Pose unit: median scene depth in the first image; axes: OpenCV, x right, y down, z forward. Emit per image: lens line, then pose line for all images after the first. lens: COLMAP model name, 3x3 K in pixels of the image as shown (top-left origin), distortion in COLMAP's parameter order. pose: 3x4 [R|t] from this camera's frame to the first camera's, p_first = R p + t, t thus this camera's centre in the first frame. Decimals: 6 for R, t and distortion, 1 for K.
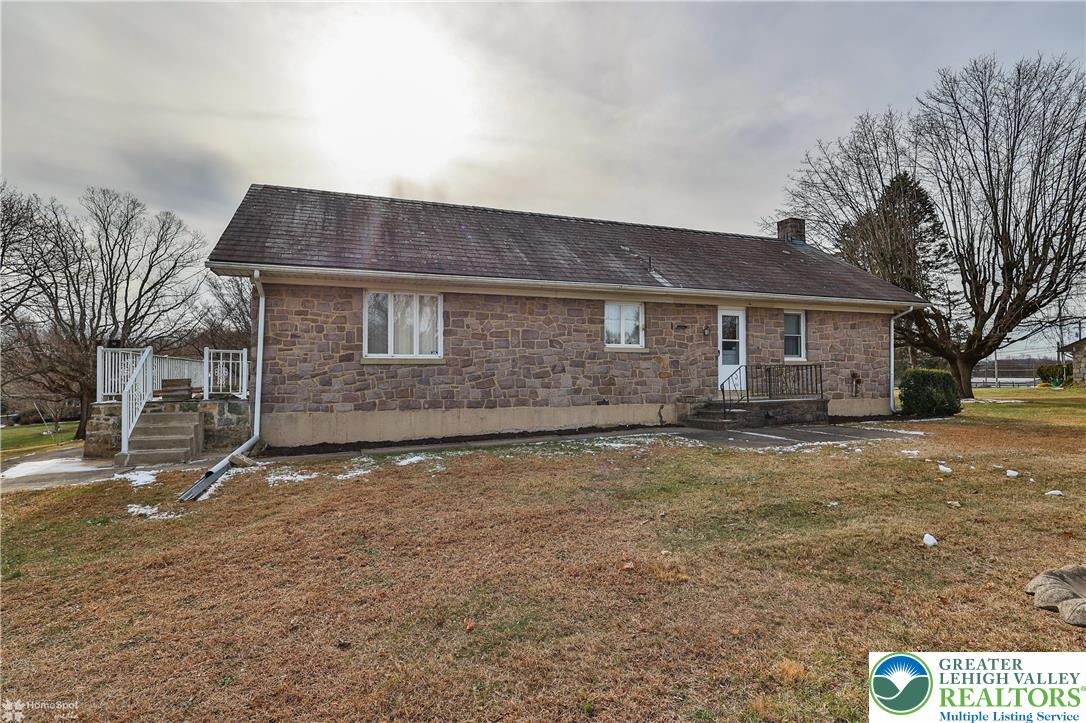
lens RADIAL K [[542.0, 0, 543.0], [0, 542.0, 361.5], [0, 0, 1]] dist [0.001522, 0.000317]
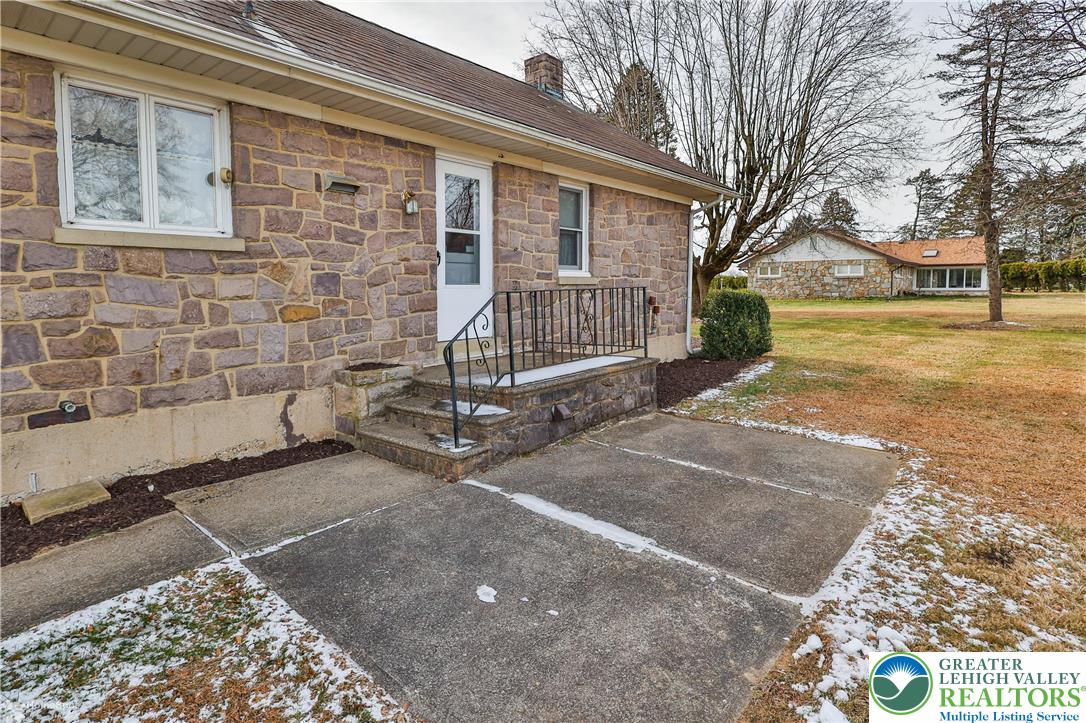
lens RADIAL K [[552.2, 0, 541.1], [0, 552.2, 313.5], [0, 0, 1]] dist [-0.001169, -0.000053]
pose [[0.878492, -0.024925, 0.477107, 0.189132], [-0.011251, 0.997282, 0.072817, -0.004572], [-0.477625, -0.069337, 0.875823, 0.584582]]
